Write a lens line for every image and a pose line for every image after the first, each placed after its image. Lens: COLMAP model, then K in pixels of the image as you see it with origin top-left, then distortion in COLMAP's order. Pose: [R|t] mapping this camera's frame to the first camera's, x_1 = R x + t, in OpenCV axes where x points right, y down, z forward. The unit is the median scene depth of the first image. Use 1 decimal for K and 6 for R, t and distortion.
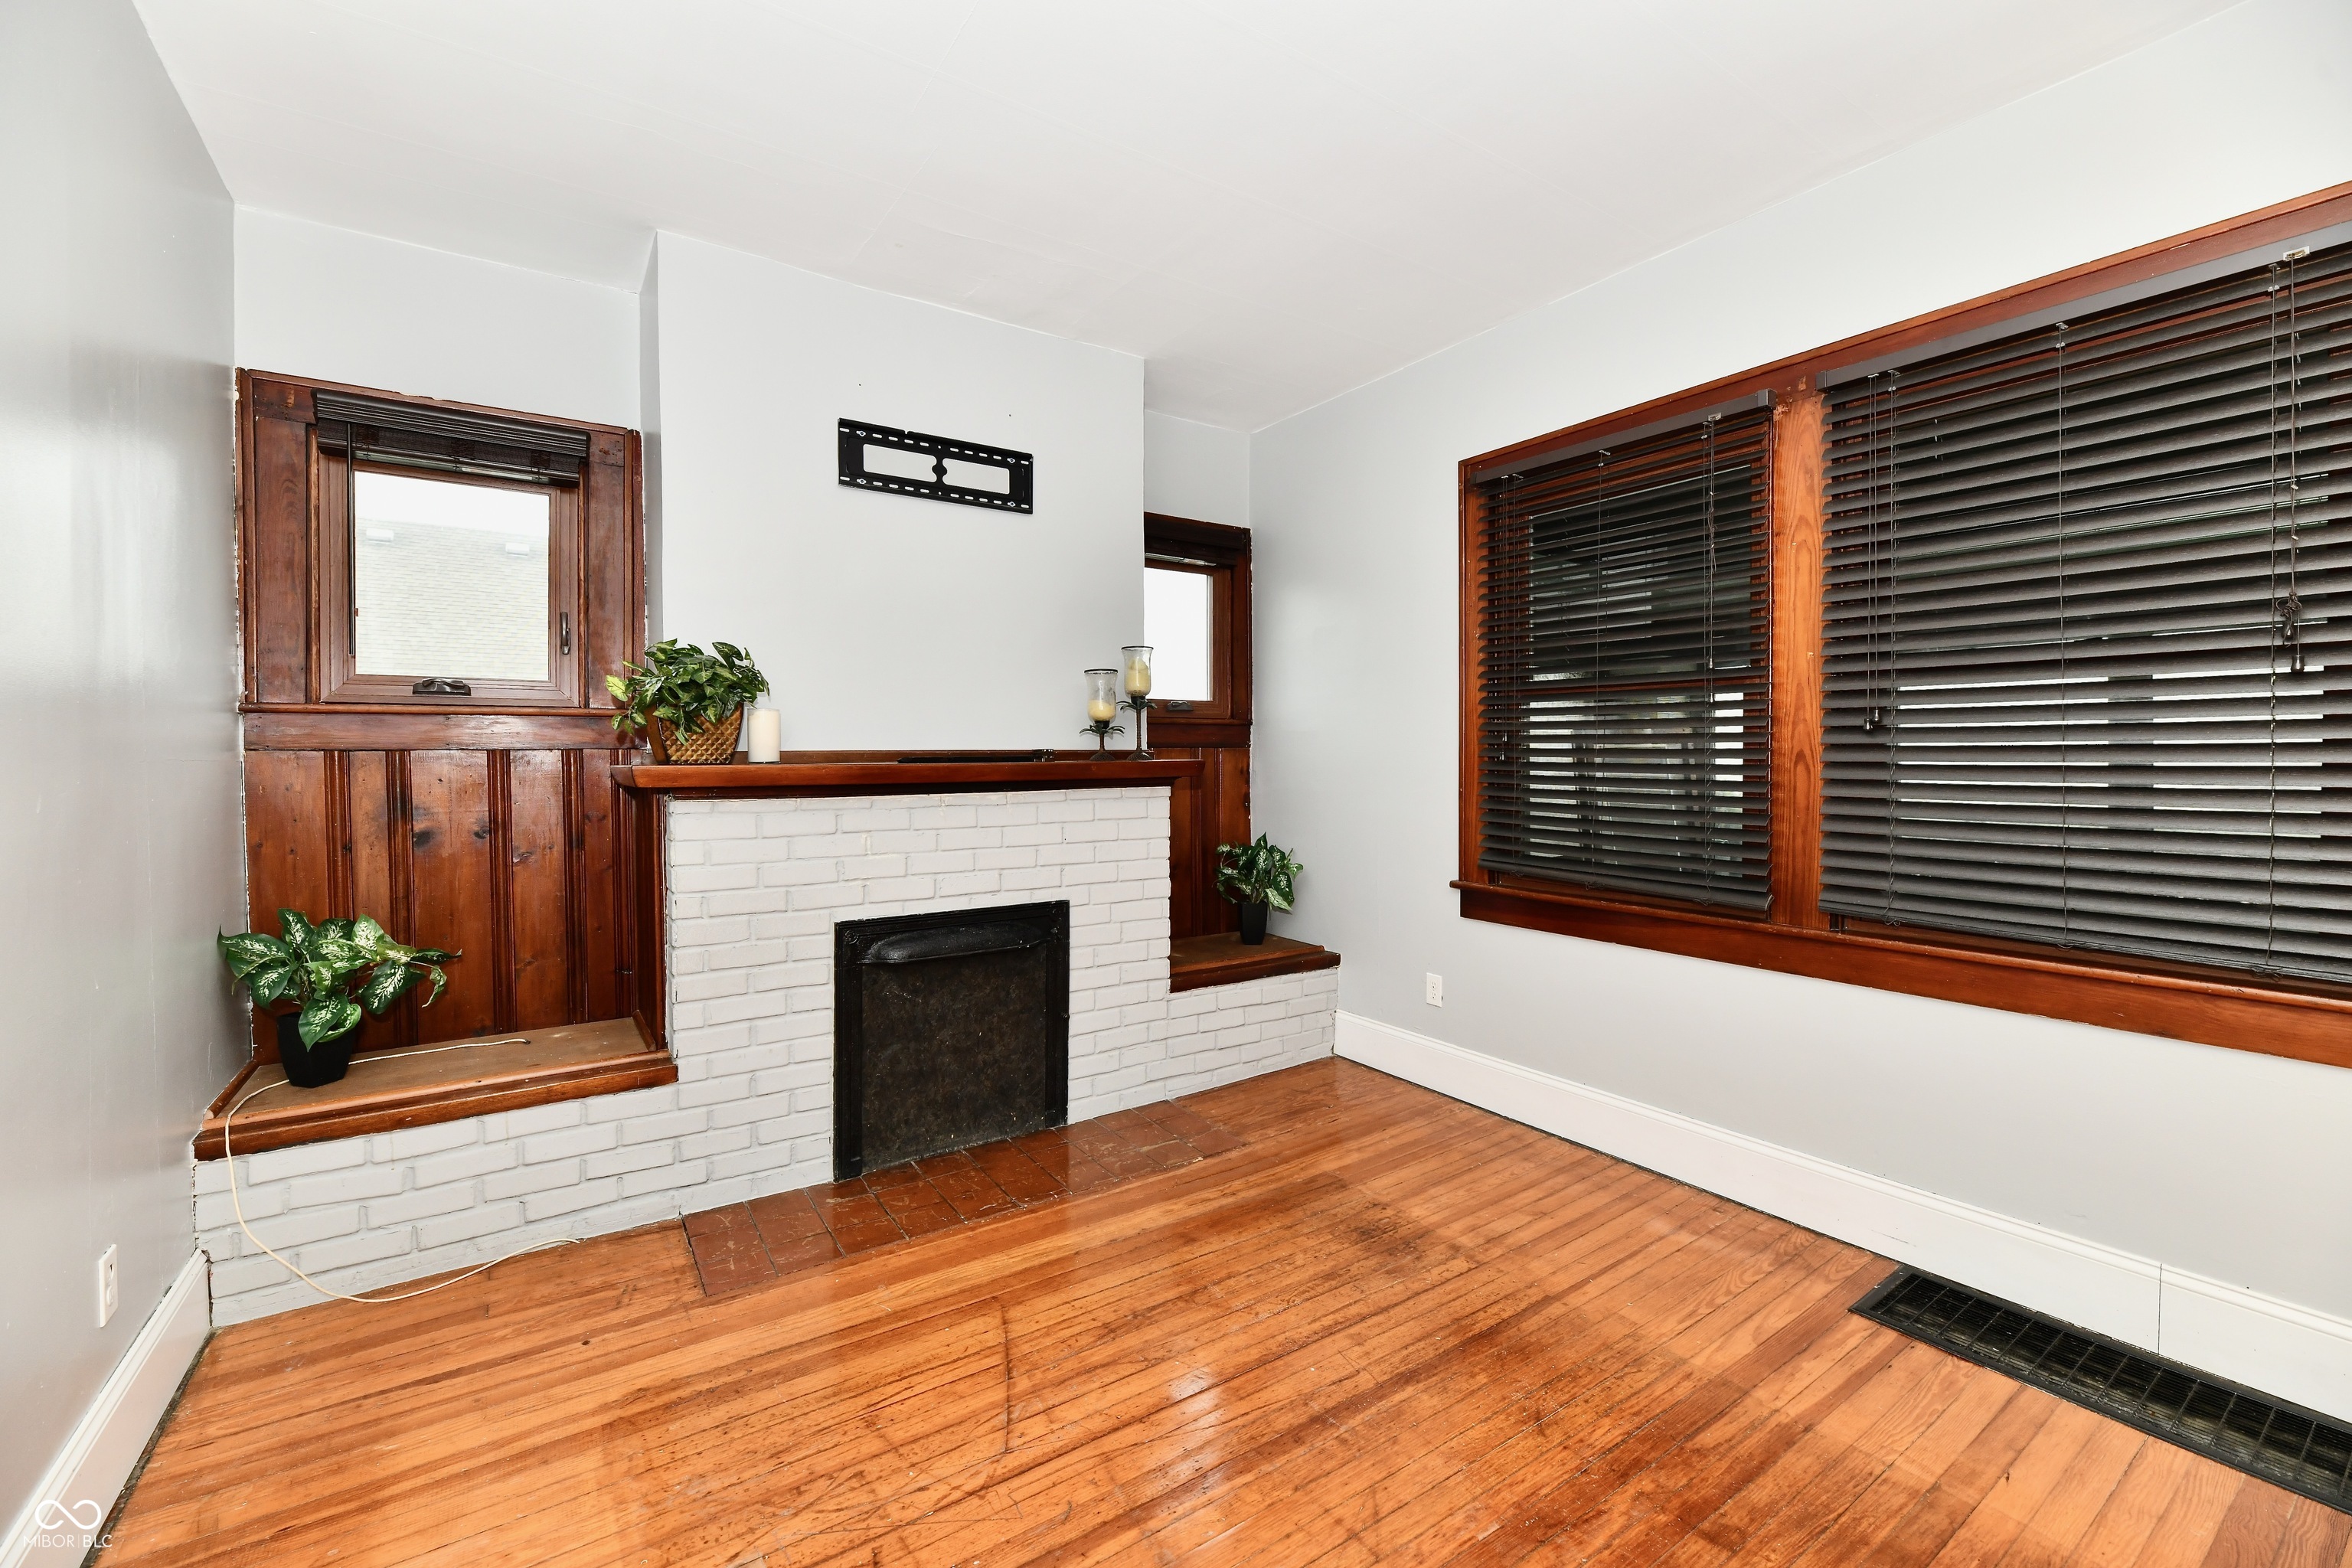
lens RADIAL K [[962.3, 0, 1169.3], [0, 962.3, 765.4], [0, 0, 1]] dist [0.000178, -0.003677]
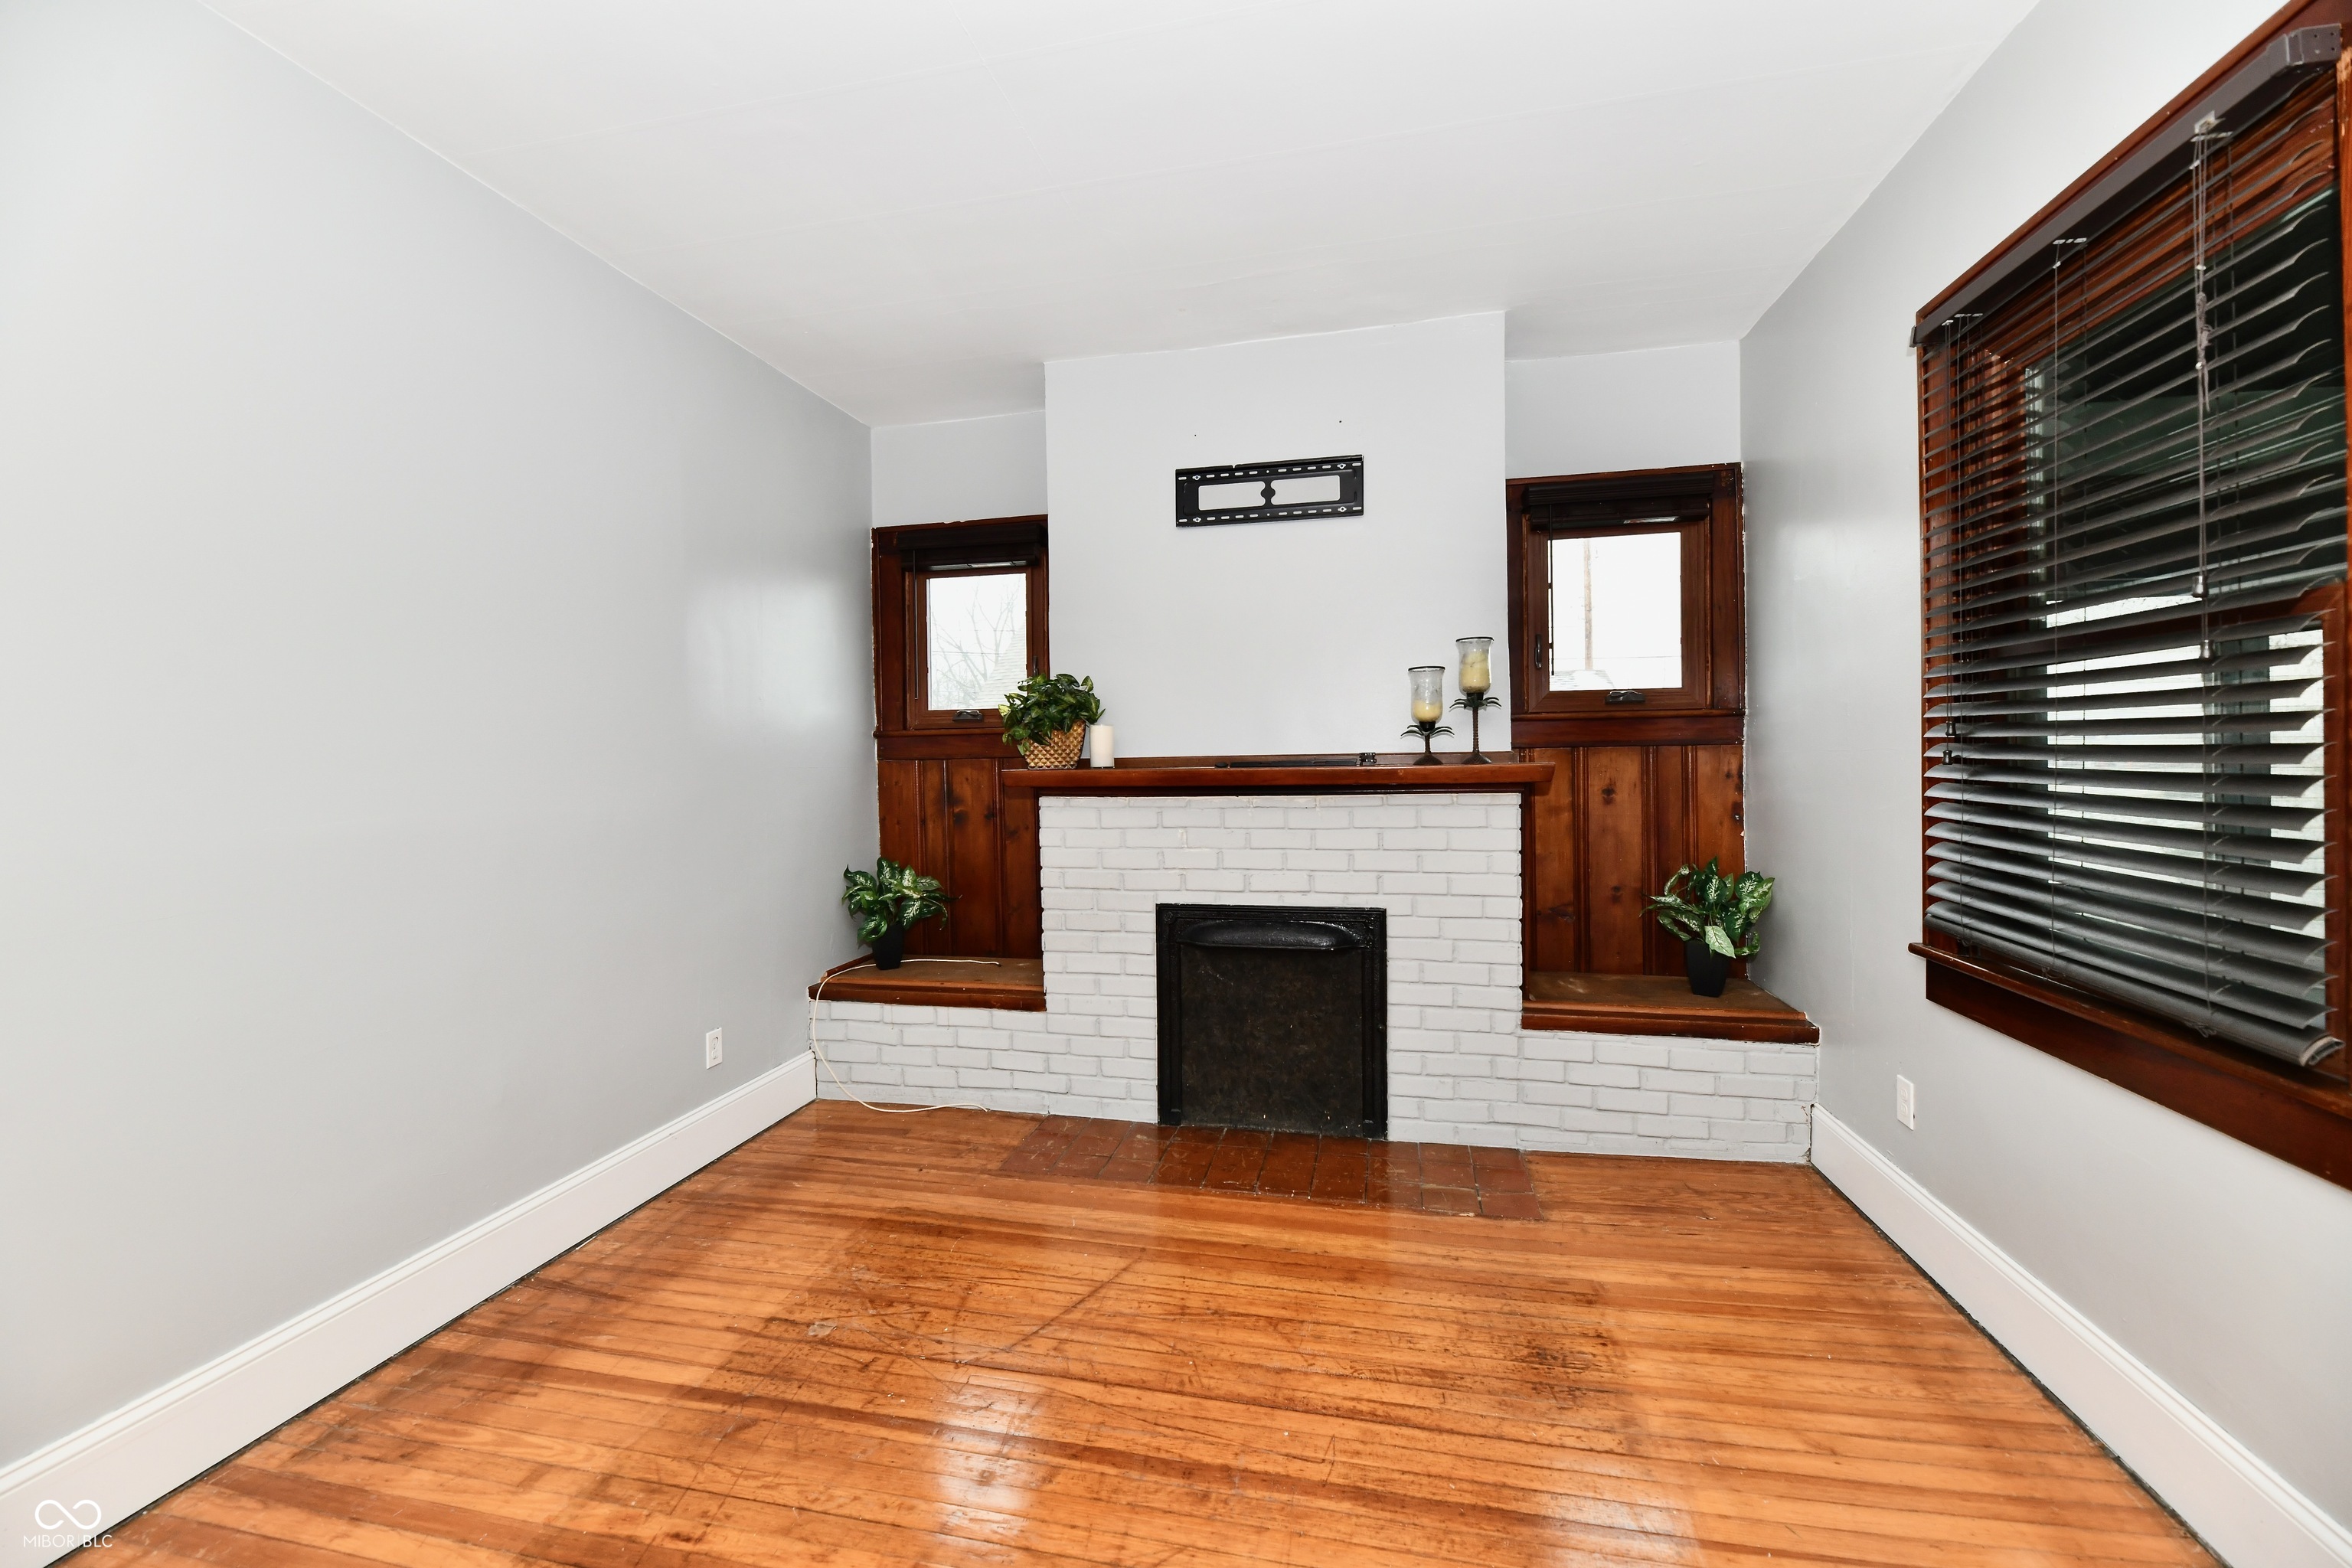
lens RADIAL K [[961.0, 0, 1164.6], [0, 961.0, 767.9], [0, 0, 1]] dist [0.001092, -0.004267]
pose [[0.687658, 0.001126, -0.726034, 0.522170], [0.003314, 0.999984, 0.004690, -0.008001], [0.726027, -0.005632, 0.687643, 0.206391]]
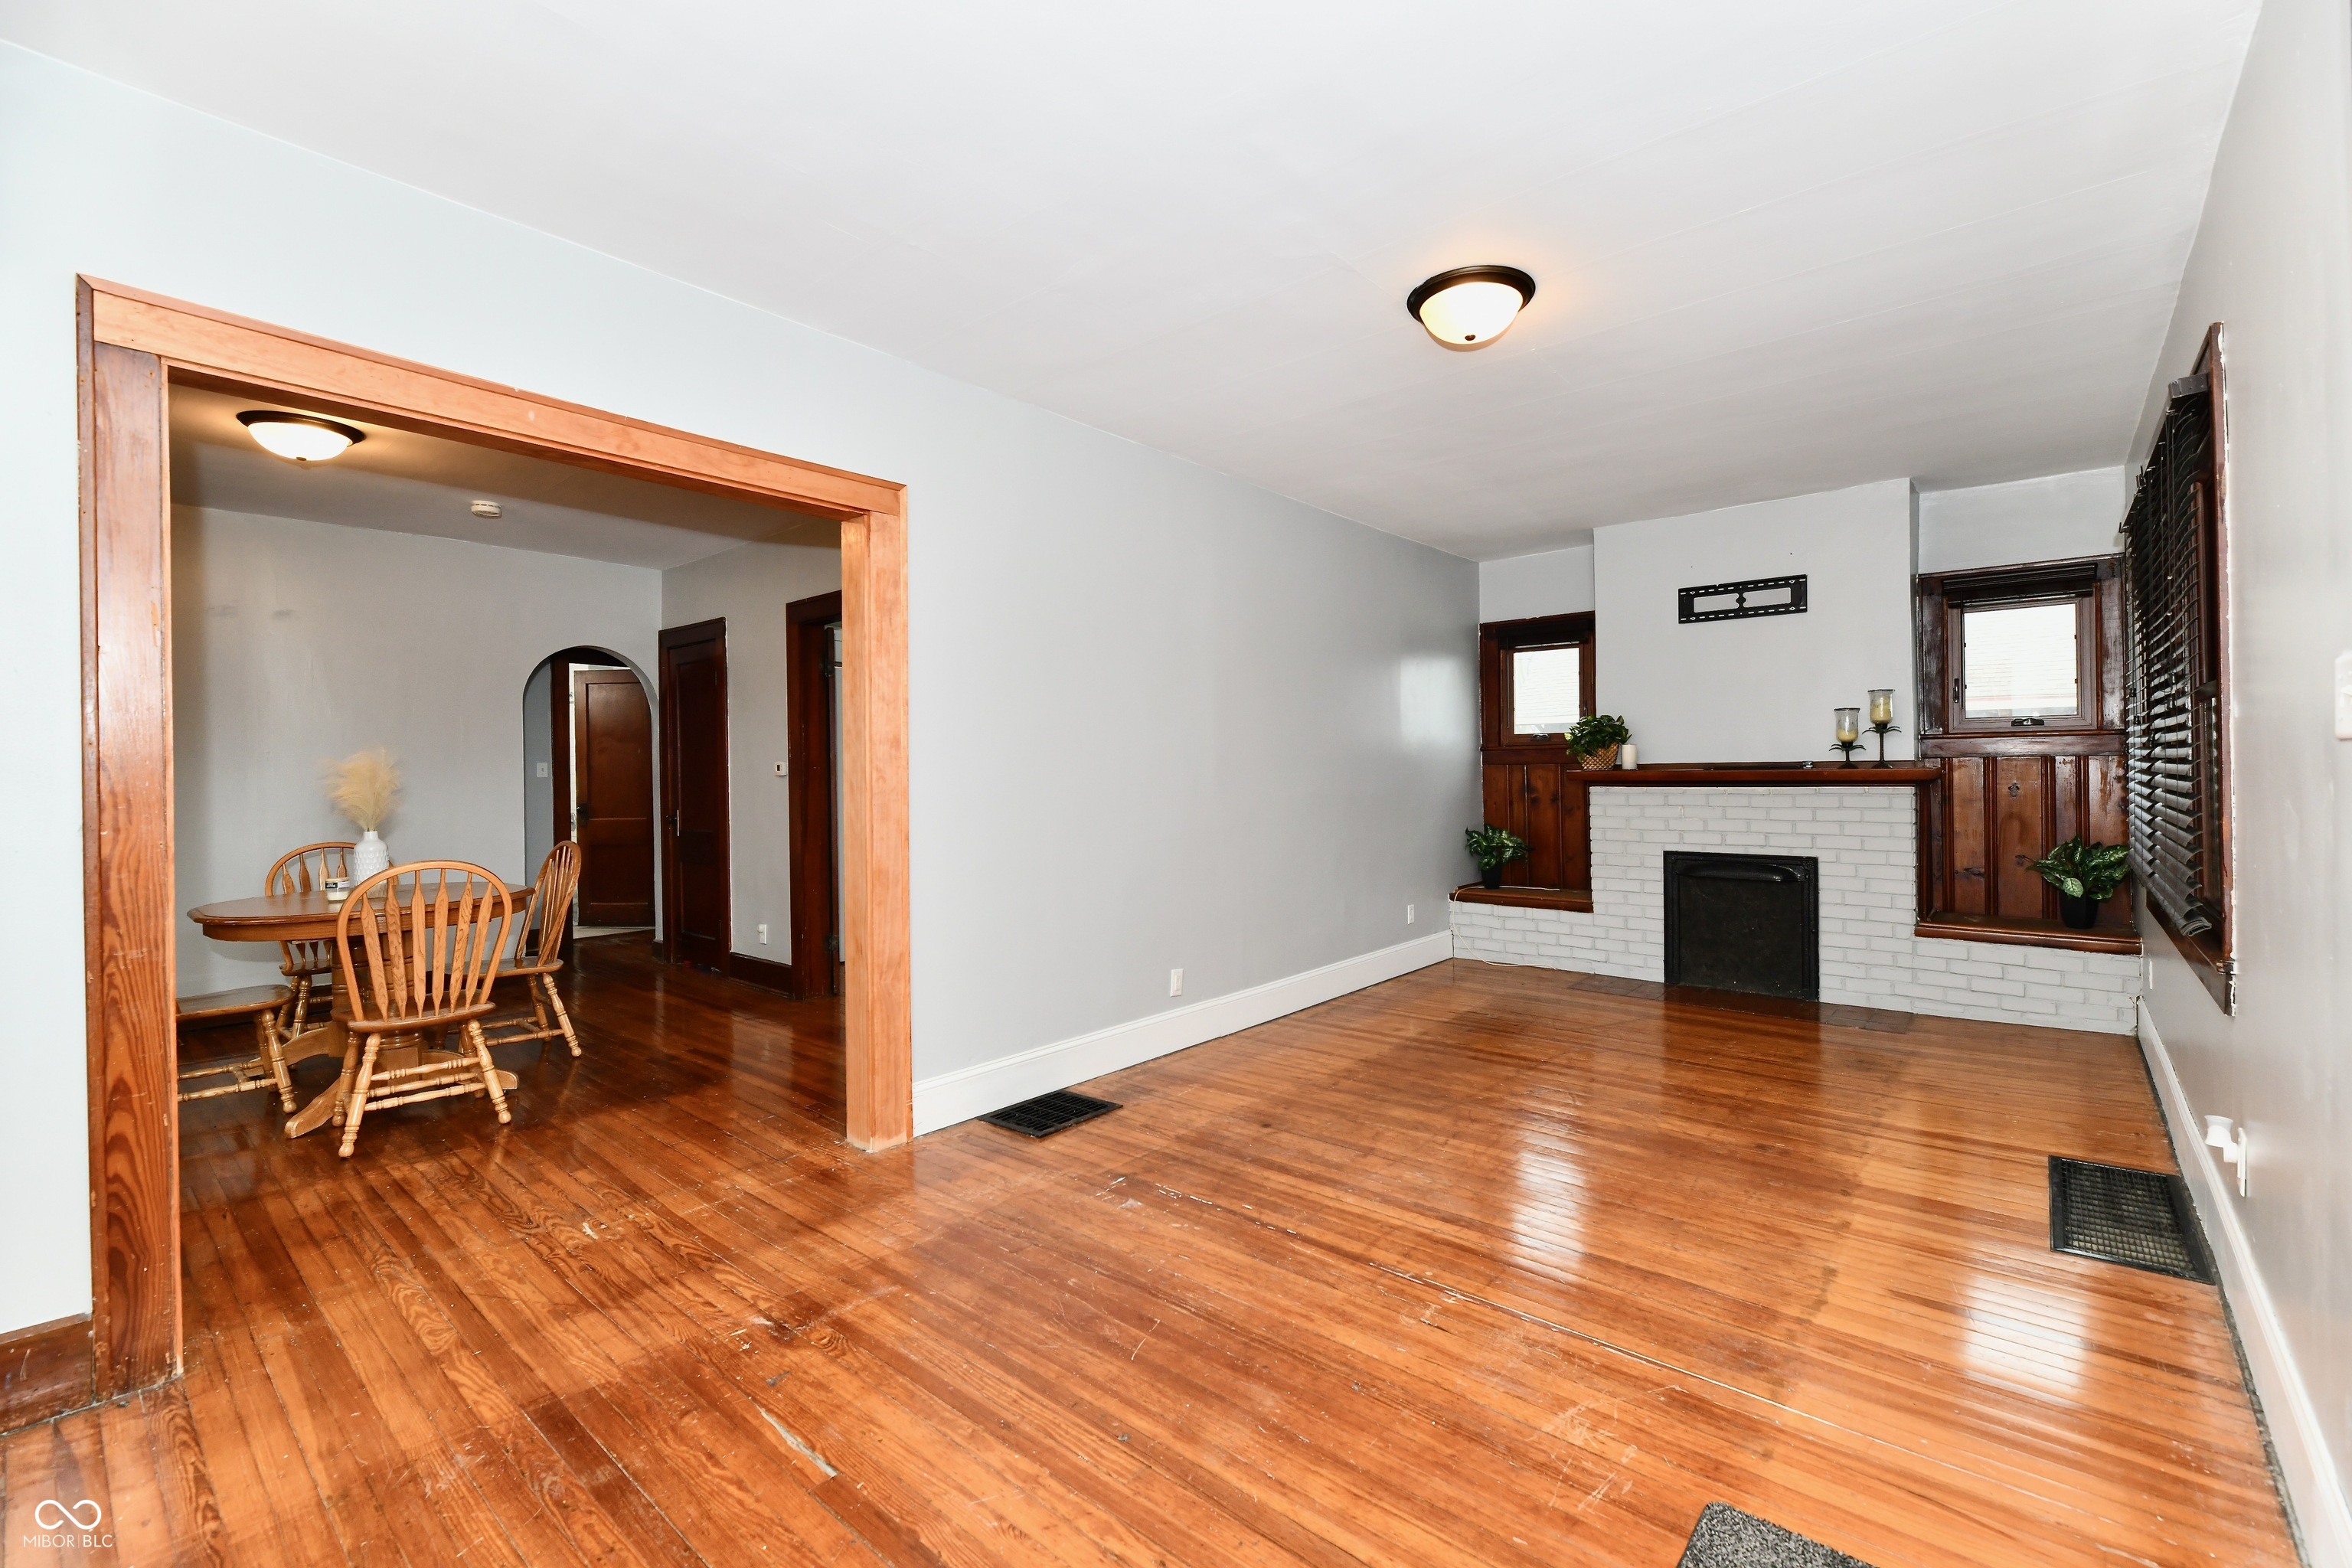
lens RADIAL K [[998.9, 0, 1210.5], [0, 998.9, 765.1], [0, 0, 1]] dist [-0.003138, -0.000670]
pose [[0.283444, -0.002038, -0.958987, 1.378948], [-0.001429, 0.999996, -0.002547, -0.006158], [0.958988, 0.002092, 0.283440, -0.479363]]
